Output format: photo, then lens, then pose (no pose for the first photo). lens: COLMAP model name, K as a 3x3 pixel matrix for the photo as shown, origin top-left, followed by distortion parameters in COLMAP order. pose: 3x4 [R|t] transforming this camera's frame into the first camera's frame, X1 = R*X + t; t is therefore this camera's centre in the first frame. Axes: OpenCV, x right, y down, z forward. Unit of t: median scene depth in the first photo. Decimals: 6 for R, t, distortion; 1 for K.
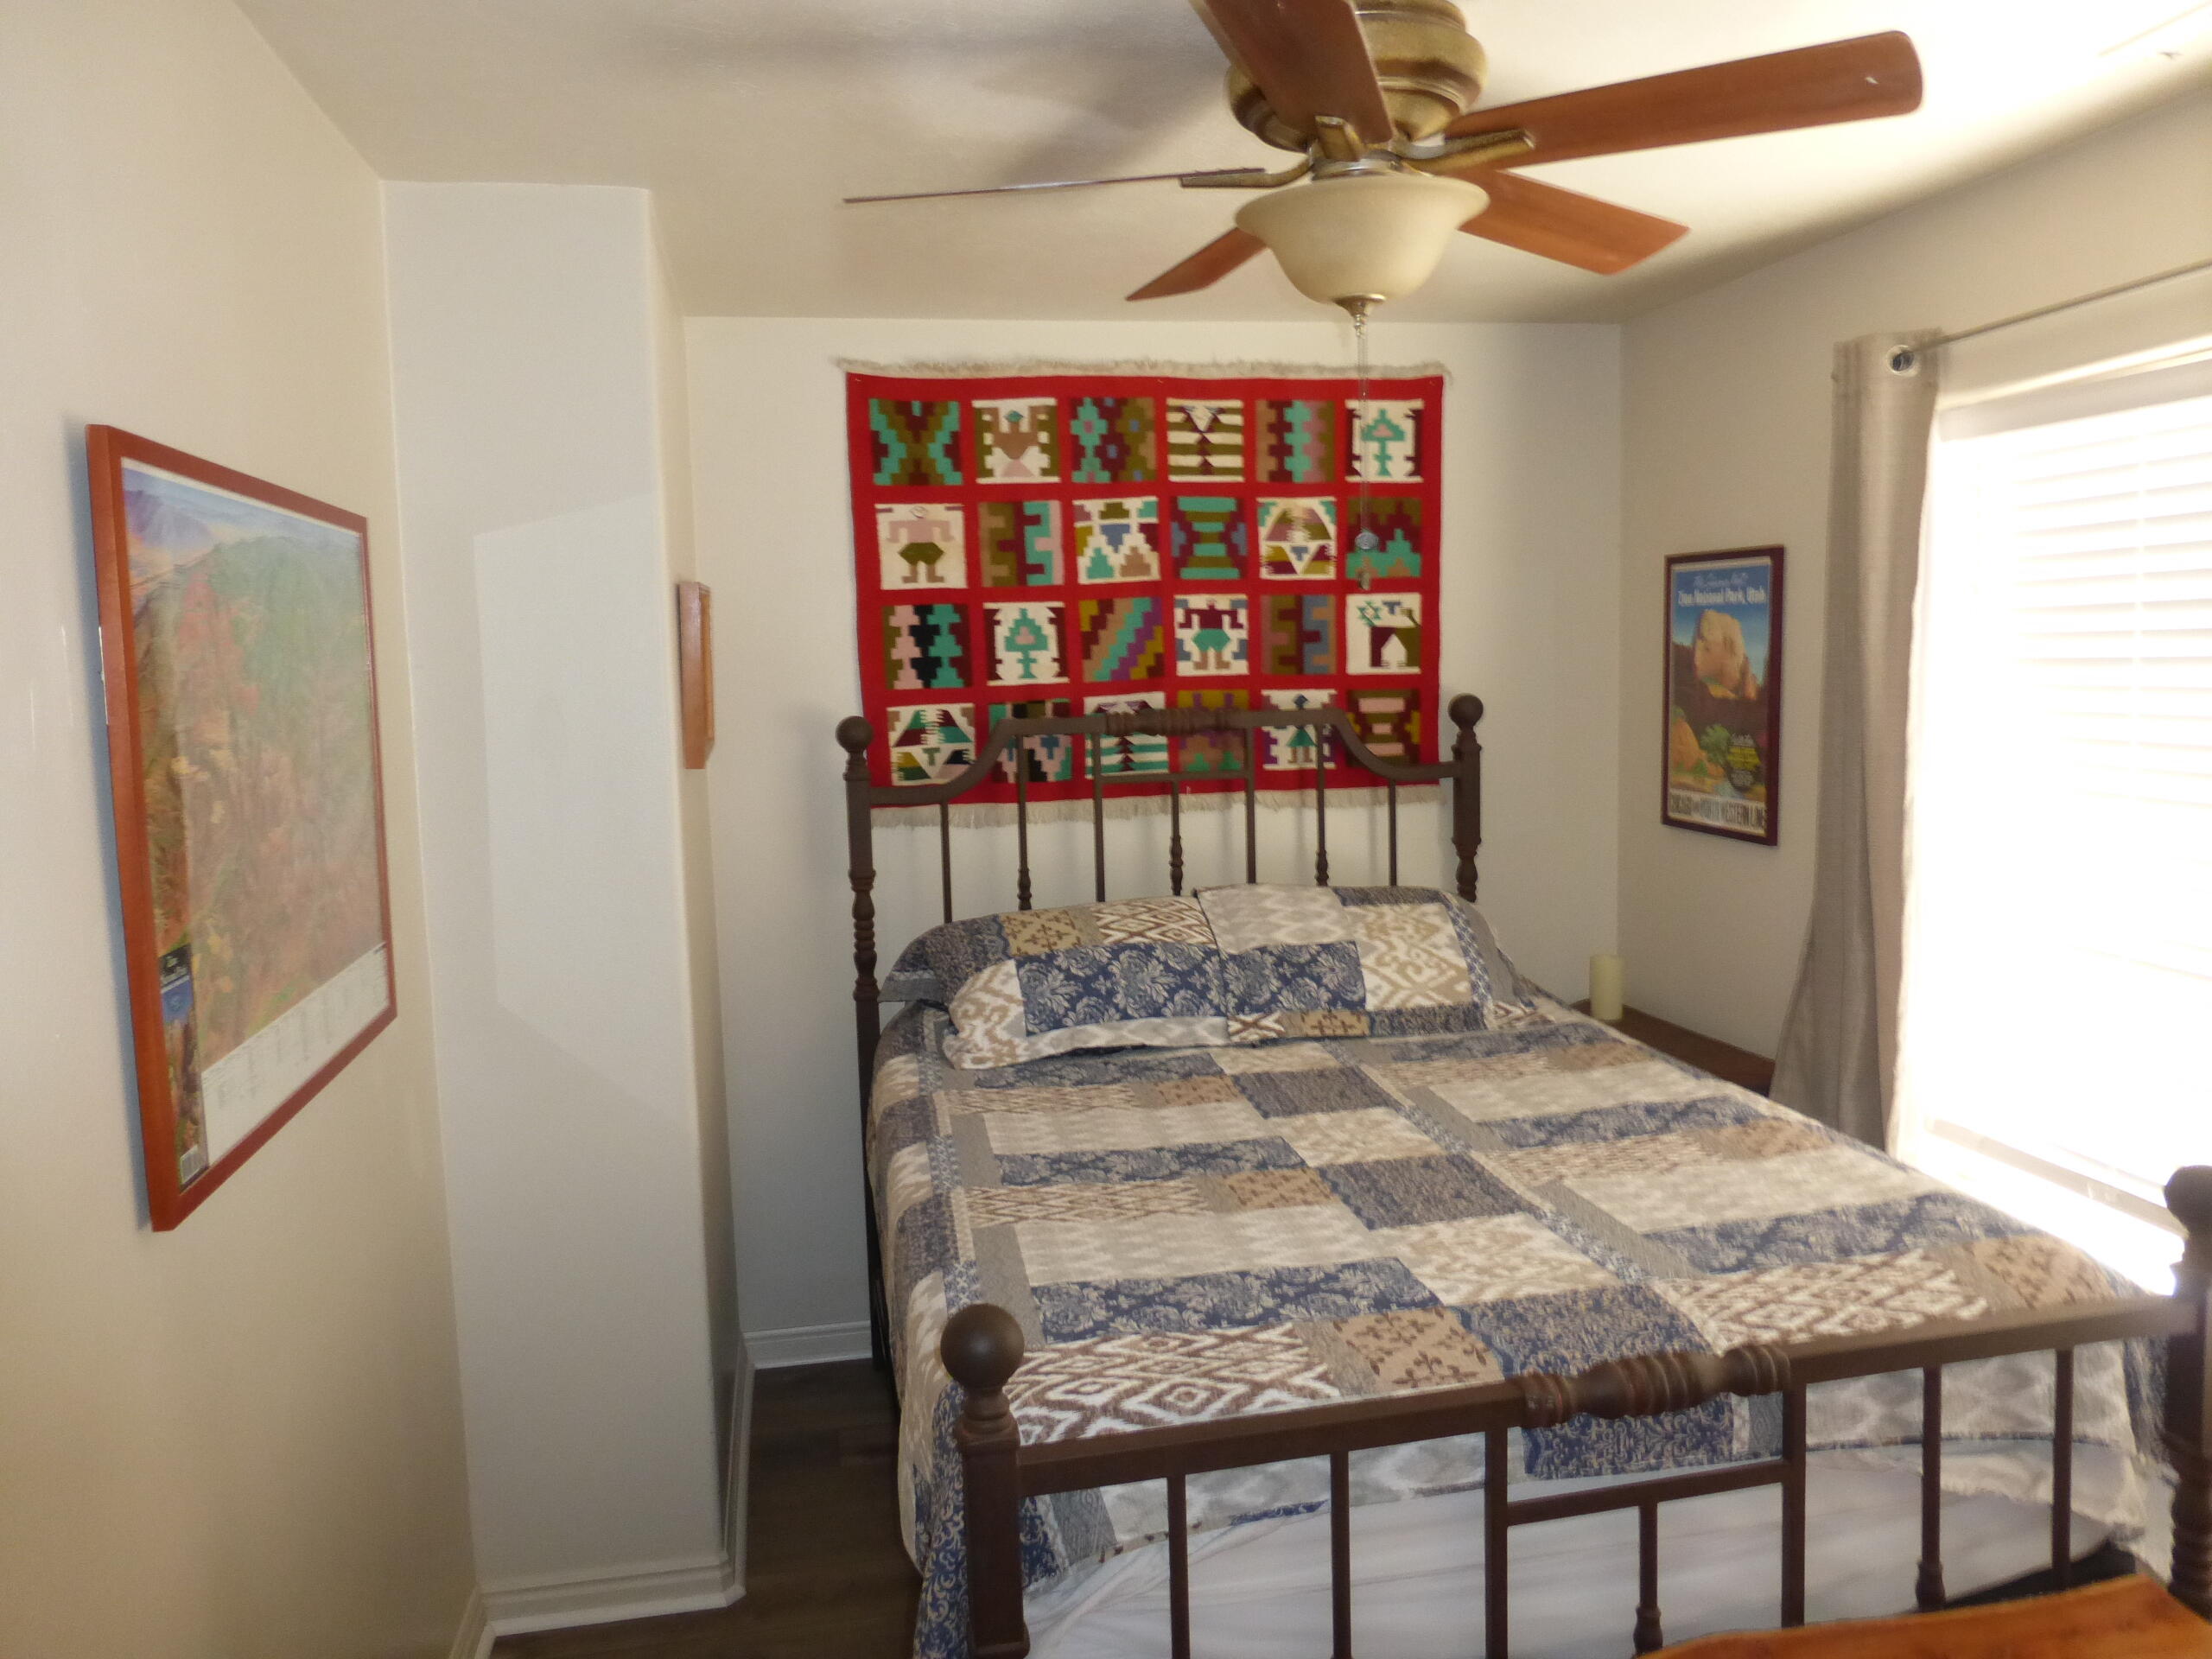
lens RADIAL K [[1605.6, 0, 1117.6], [0, 1605.6, 817.9], [0, 0, 1]] dist [-0.017807, 0.000821]
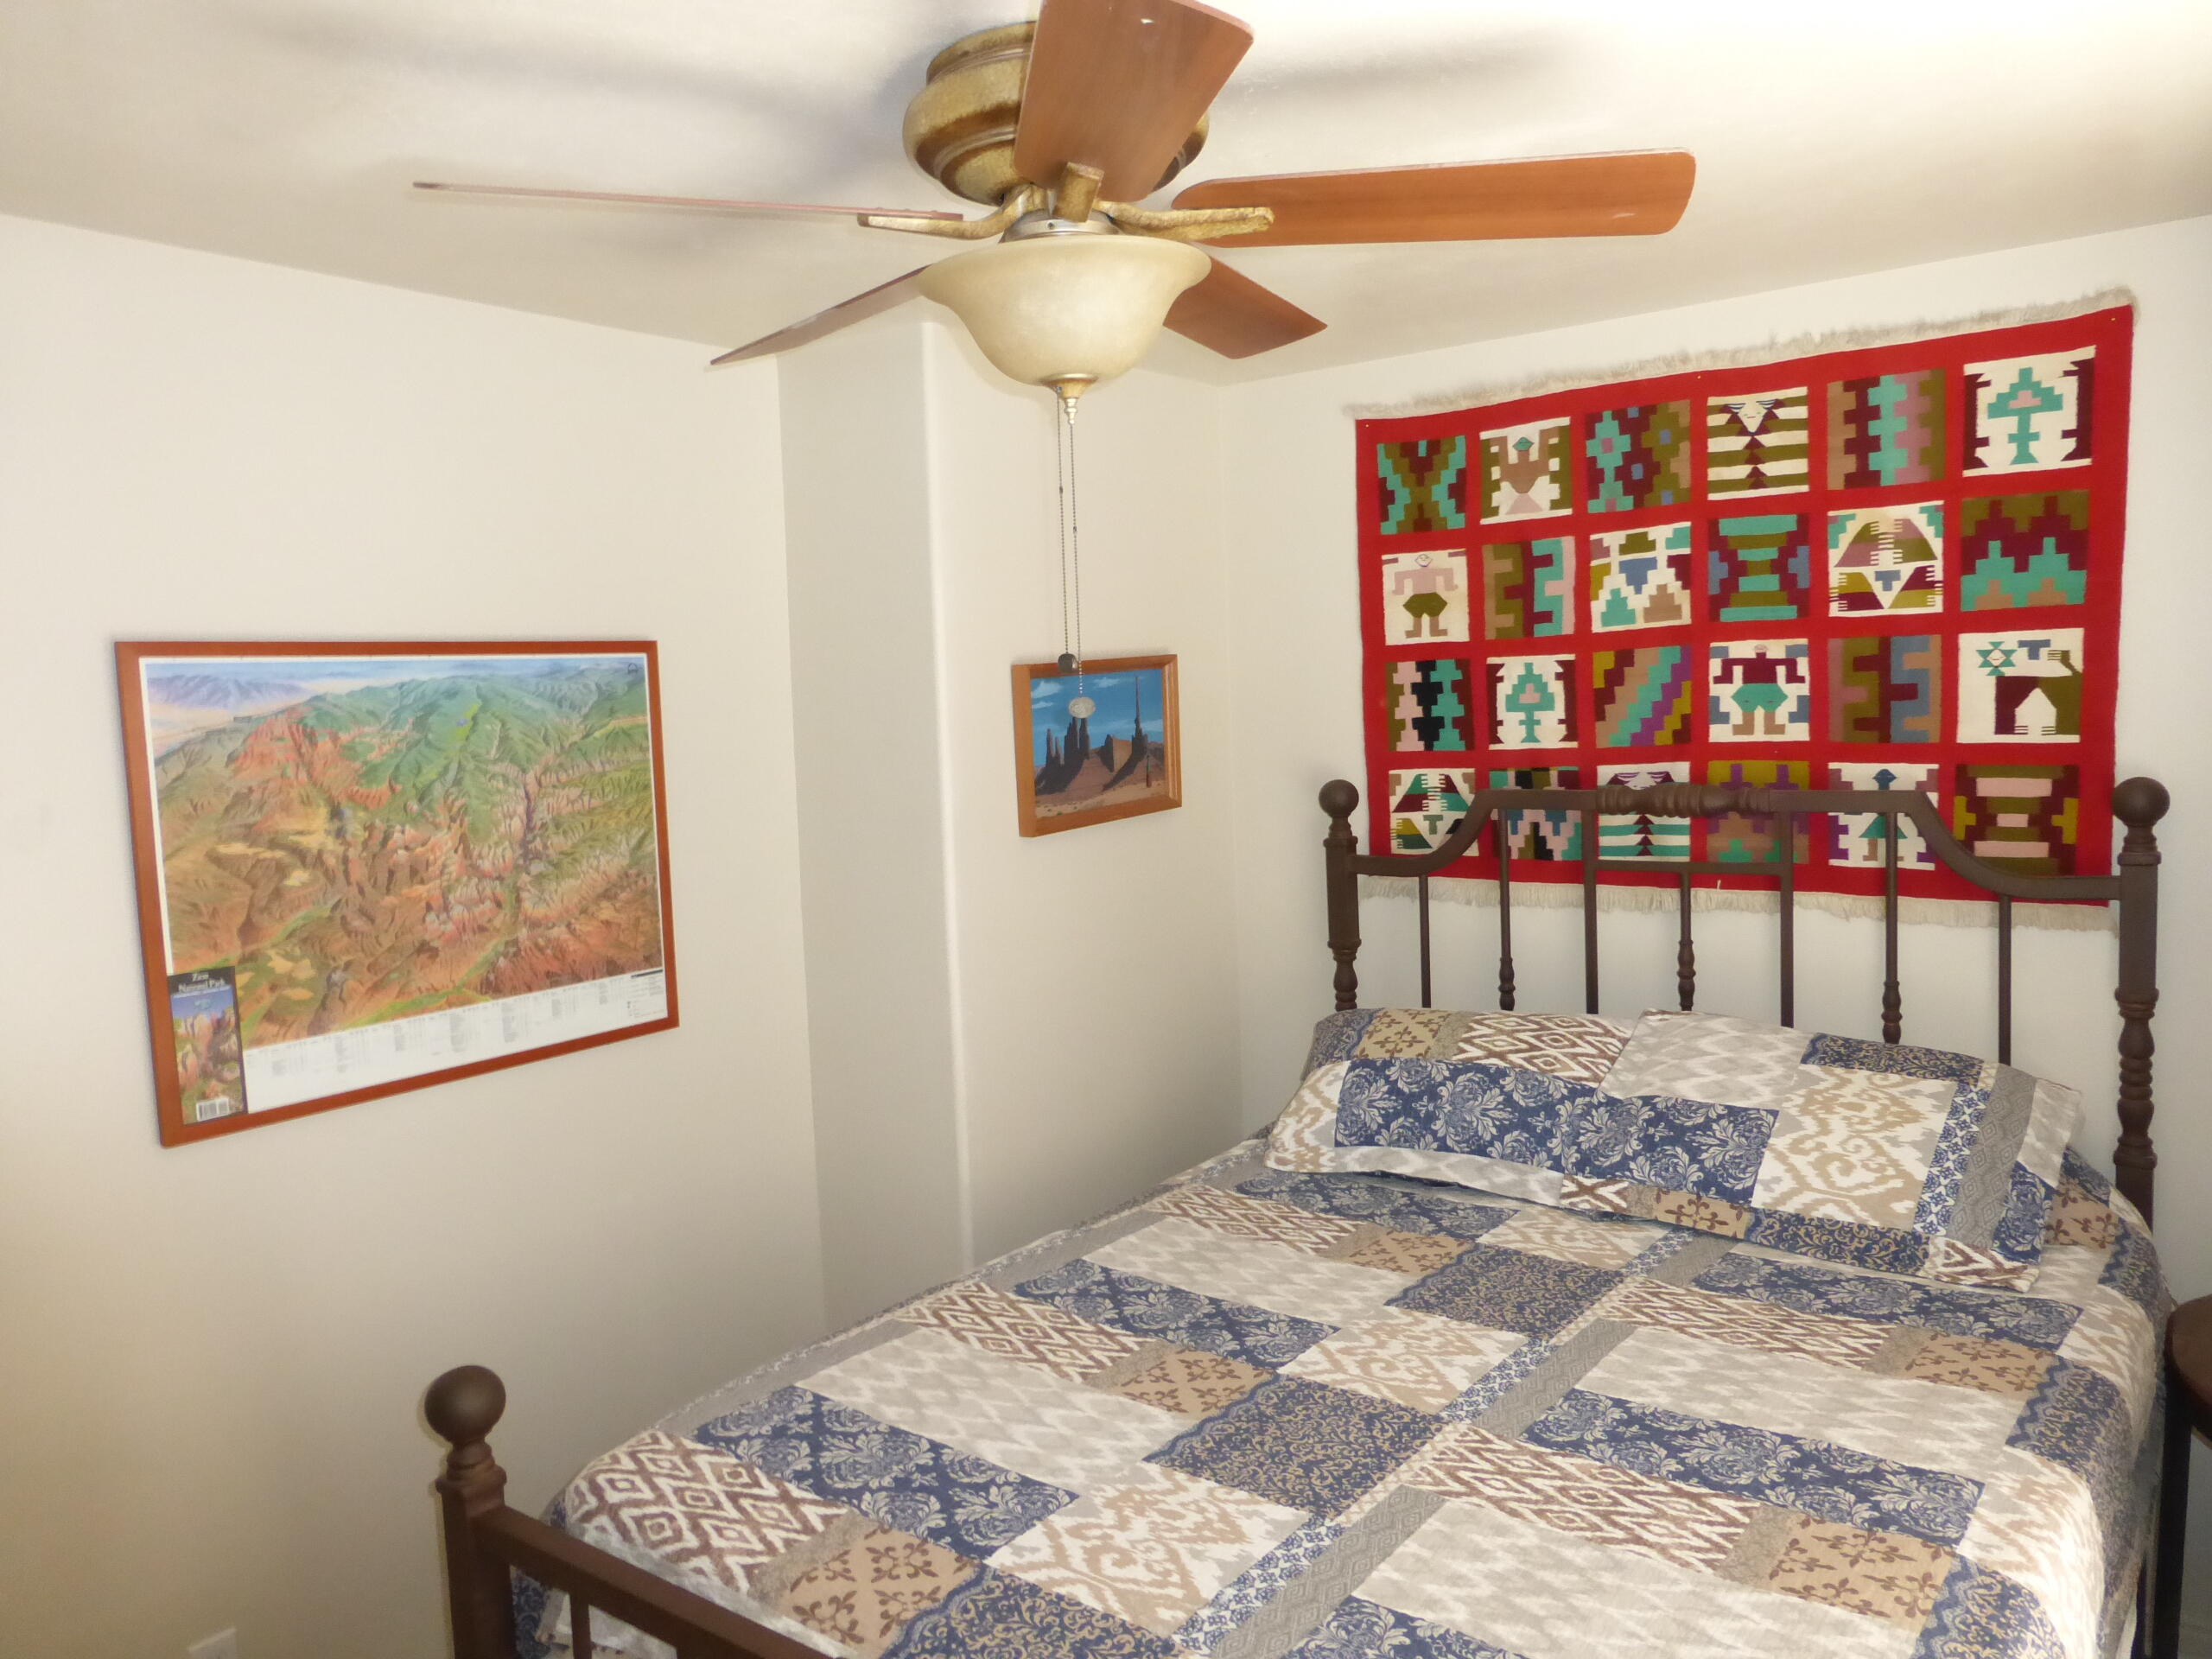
lens RADIAL K [[1605.6, 0, 1119.9], [0, 1605.6, 824.1], [0, 0, 1]] dist [-0.017807, 0.000821]
pose [[0.666185, 0.063408, -0.743086, 0.455164], [-0.049864, 0.997936, 0.040451, -0.067328], [0.744118, 0.010106, 0.667972, 0.251845]]
